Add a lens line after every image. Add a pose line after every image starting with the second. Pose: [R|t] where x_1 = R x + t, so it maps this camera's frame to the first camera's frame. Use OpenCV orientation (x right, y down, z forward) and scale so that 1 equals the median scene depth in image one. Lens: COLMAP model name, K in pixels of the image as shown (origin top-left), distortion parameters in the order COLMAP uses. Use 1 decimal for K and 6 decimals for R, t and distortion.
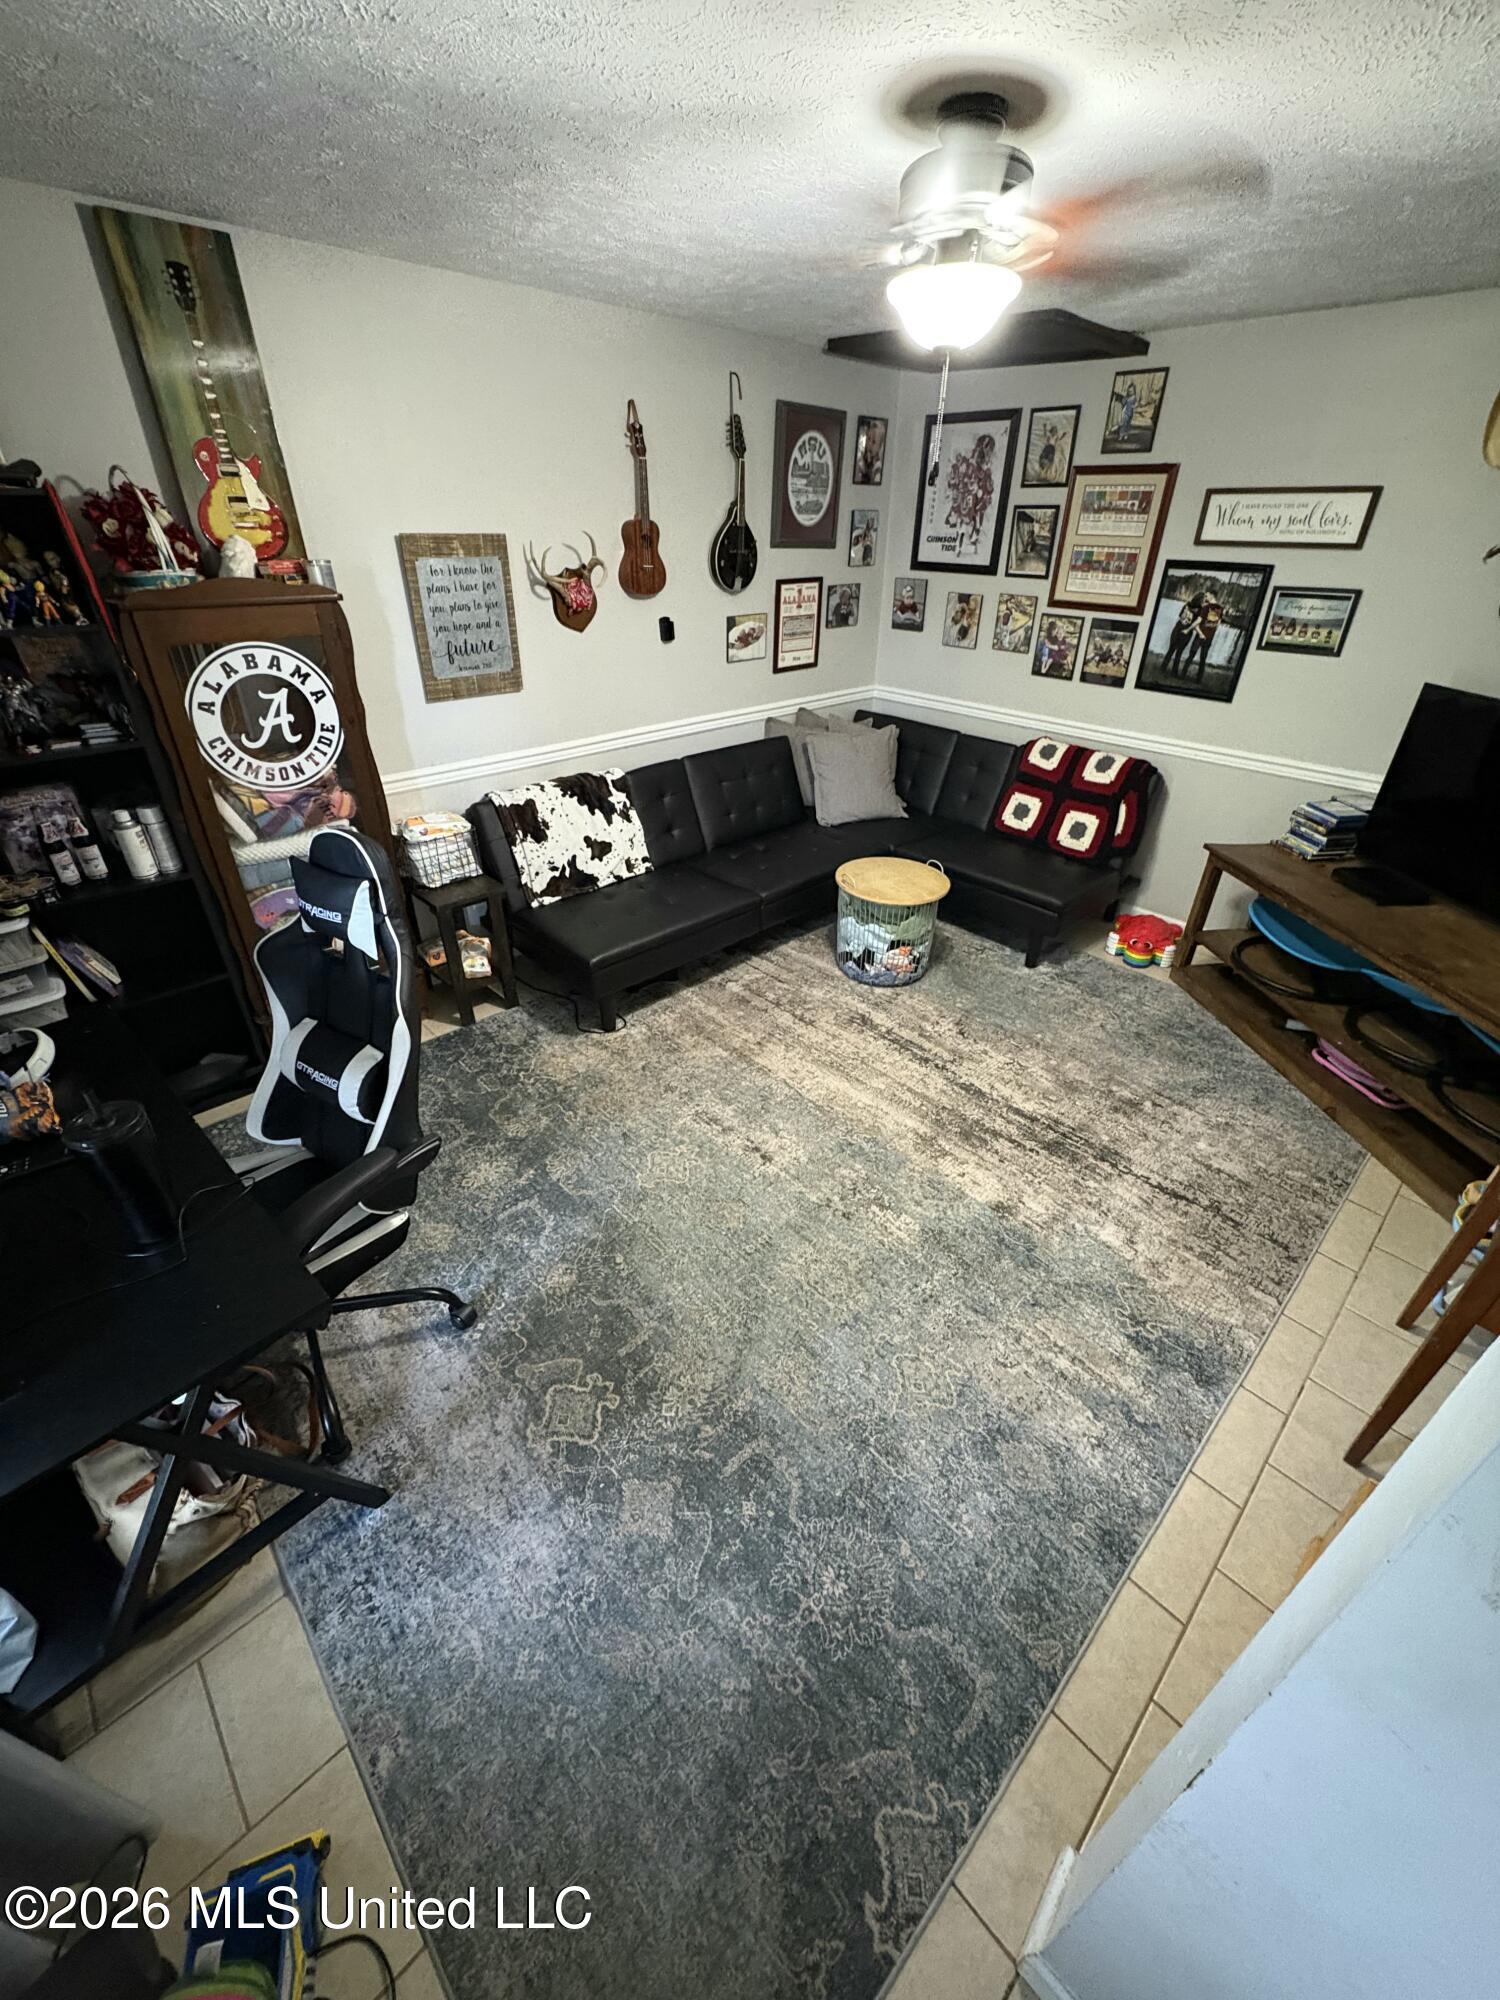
lens RADIAL K [[797.6, 0, 746.8], [0, 797.6, 1005.5], [0, 0, 1]] dist [0.000509, 0.000036]
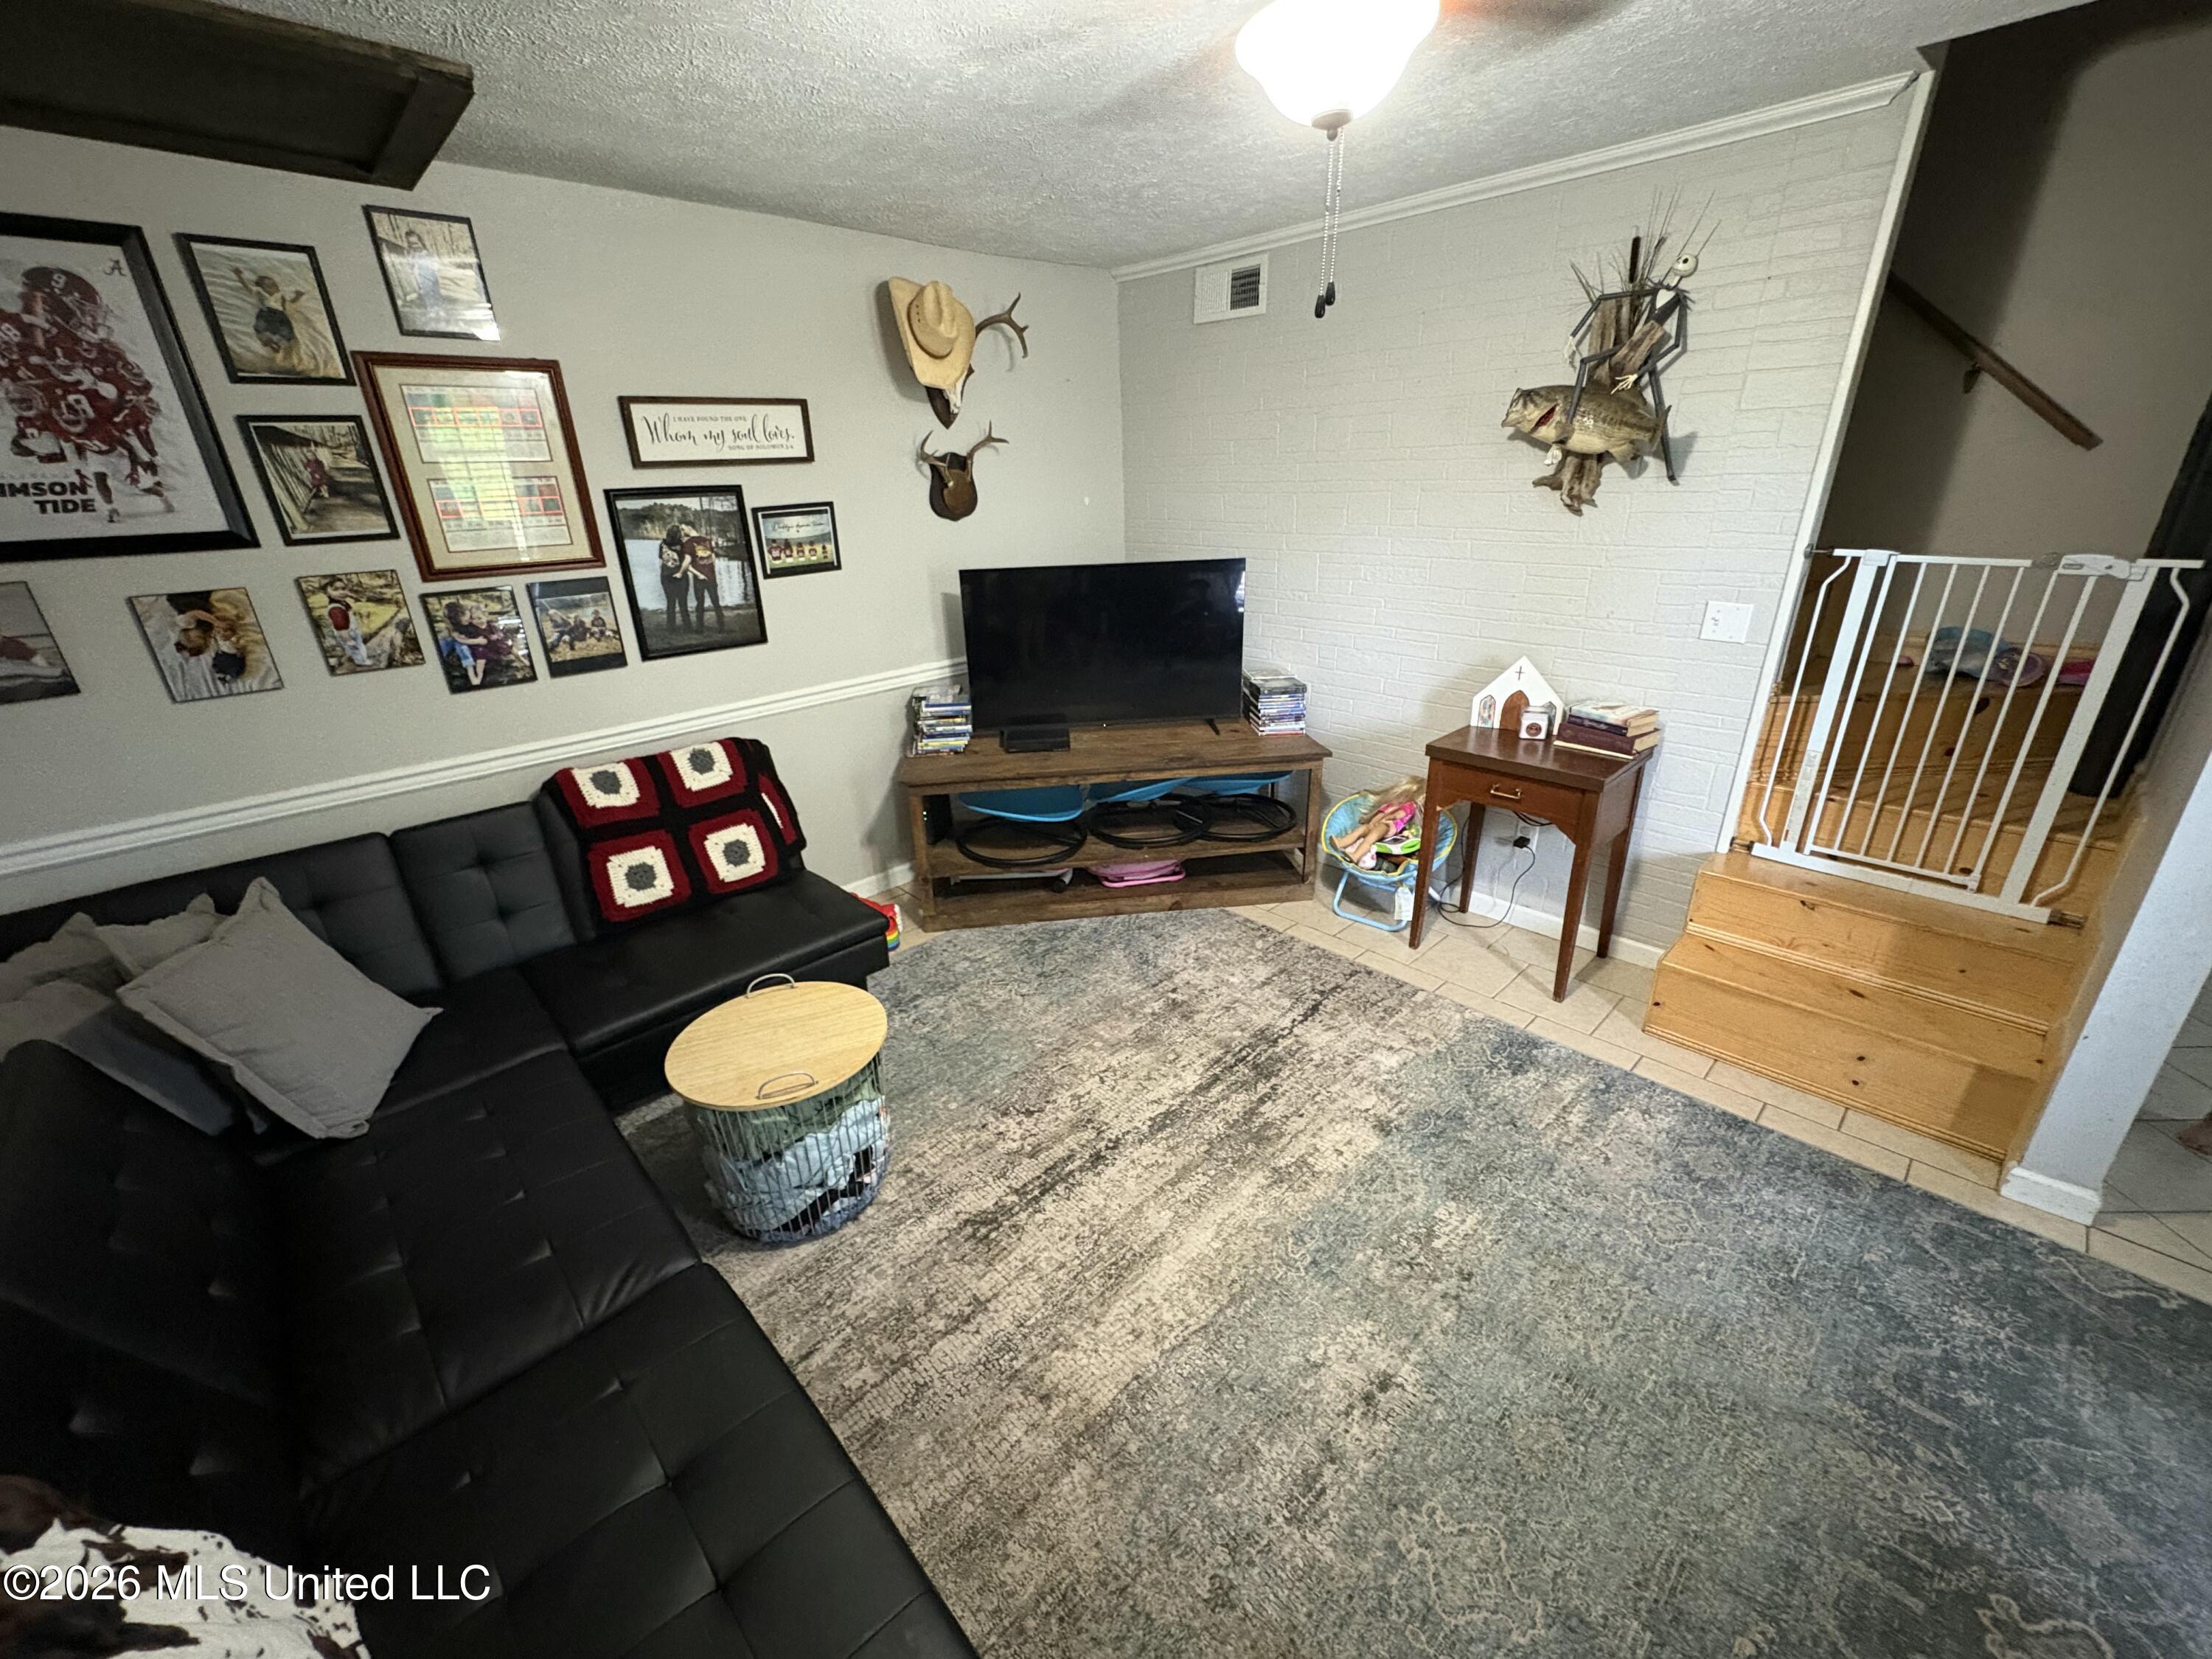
lens RADIAL K [[882.1, 0, 1117.4], [0, 882.1, 831.0], [0, 0, 1]] dist [0.000509, 0.000036]
pose [[-0.006519, -0.395563, 0.918416, -0.306698], [0.551754, 0.764551, 0.333210, -0.333627], [-0.833981, 0.508912, 0.213270, 0.601590]]
